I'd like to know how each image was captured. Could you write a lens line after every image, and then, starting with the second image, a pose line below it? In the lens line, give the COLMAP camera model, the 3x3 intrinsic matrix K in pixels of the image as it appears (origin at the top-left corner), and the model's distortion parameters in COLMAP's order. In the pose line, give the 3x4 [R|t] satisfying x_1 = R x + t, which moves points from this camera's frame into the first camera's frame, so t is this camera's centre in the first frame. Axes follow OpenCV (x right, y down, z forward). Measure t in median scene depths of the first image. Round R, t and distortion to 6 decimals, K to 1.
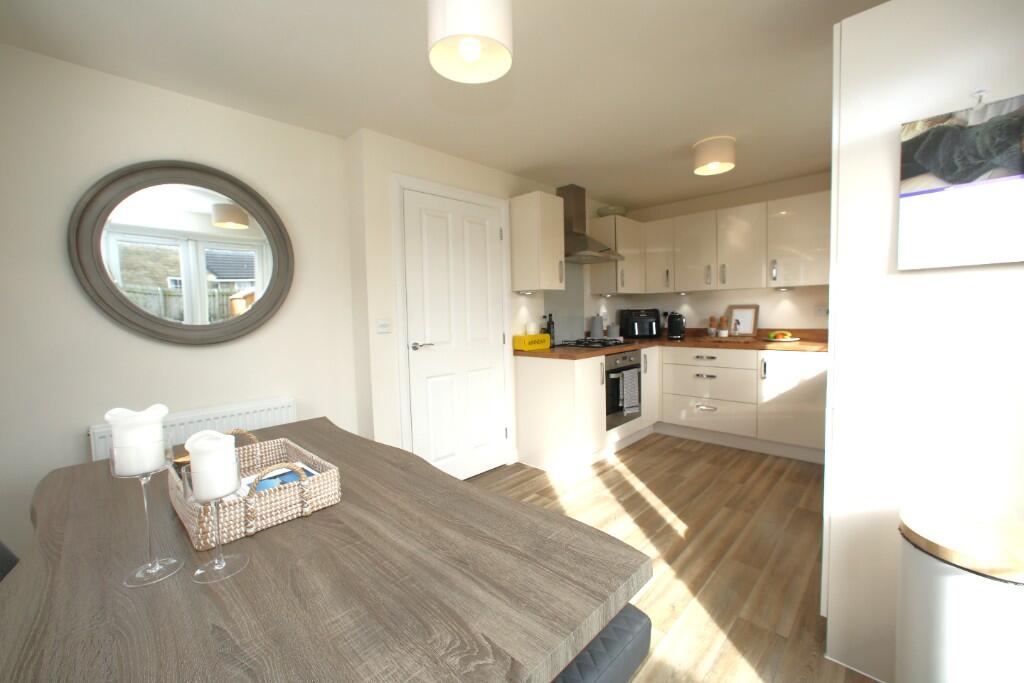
lens RADIAL K [[409.9, 0, 520.2], [0, 409.9, 339.9], [0, 0, 1]] dist [-0.019093, 0.002251]
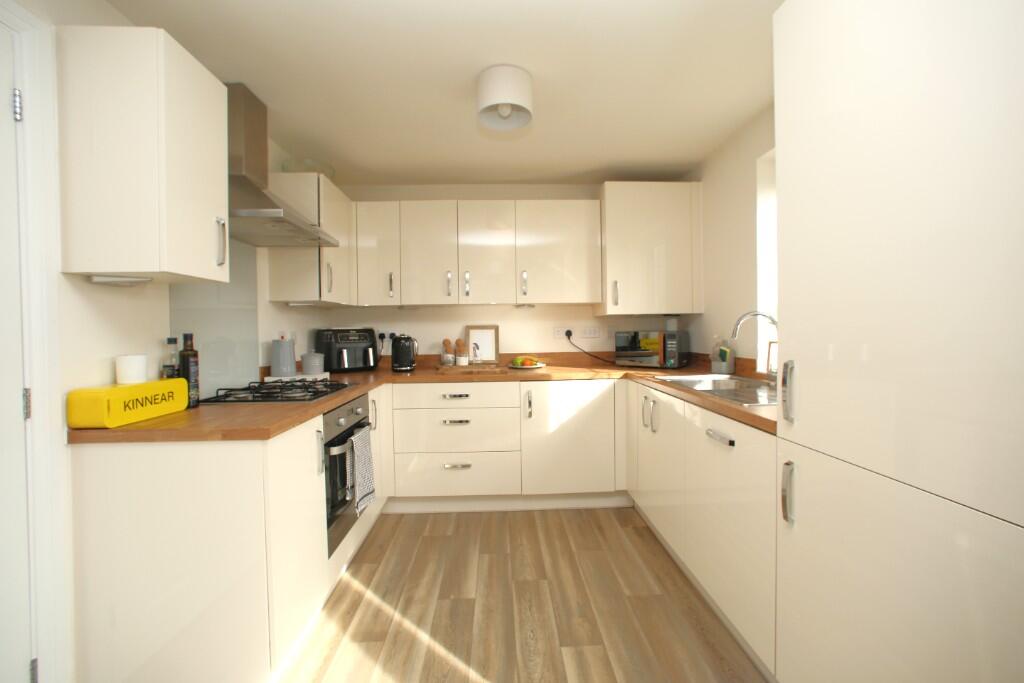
lens RADIAL K [[409.9, 0, 509.2], [0, 409.9, 338.3], [0, 0, 1]] dist [-0.019093, 0.002251]
pose [[0.707482, 0.000892, 0.706731, 0.007958], [0.043569, 0.998042, -0.044875, -0.021882], [-0.705387, 0.062539, 0.706058, 0.415896]]
